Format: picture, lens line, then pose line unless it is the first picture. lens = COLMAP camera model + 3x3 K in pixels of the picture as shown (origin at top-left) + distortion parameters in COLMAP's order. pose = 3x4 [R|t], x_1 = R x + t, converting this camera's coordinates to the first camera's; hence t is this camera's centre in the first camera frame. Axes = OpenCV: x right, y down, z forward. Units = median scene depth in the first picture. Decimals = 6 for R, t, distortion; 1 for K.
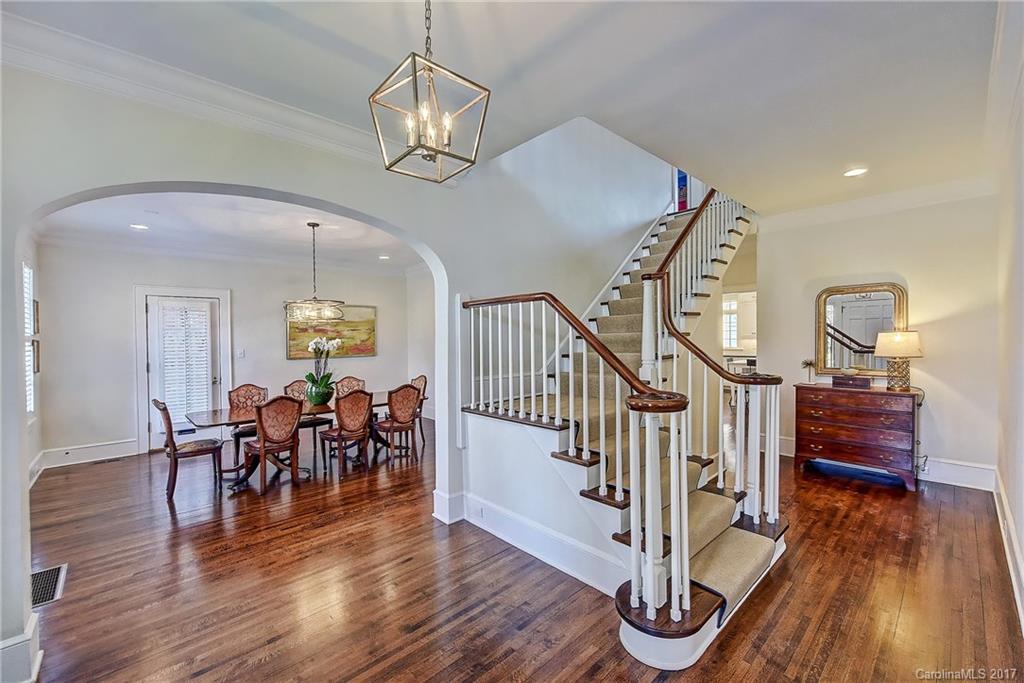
lens RADIAL K [[420.2, 0, 512.5], [0, 420.2, 343.8], [0, 0, 1]] dist [0.002400, 0.000098]
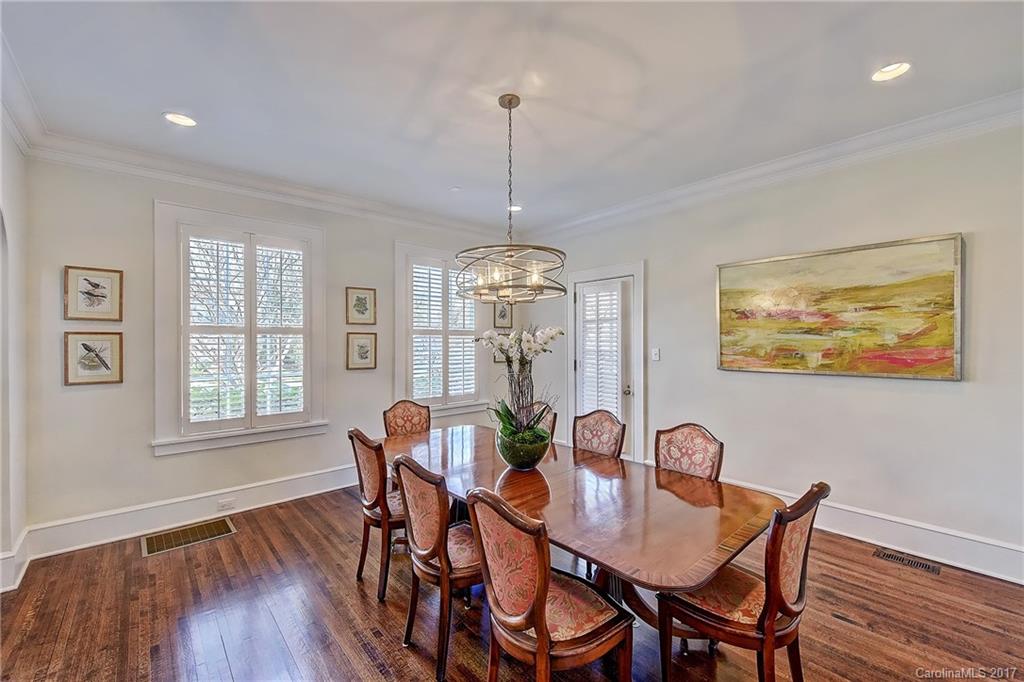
lens RADIAL K [[420.2, 0, 507.6], [0, 420.2, 337.1], [0, 0, 1]] dist [0.002400, 0.000098]
pose [[-0.024161, 0.009693, -0.999661, 0.018747], [-0.008832, 0.999912, 0.009909, -0.007103], [0.999669, 0.009069, -0.024073, 0.679803]]
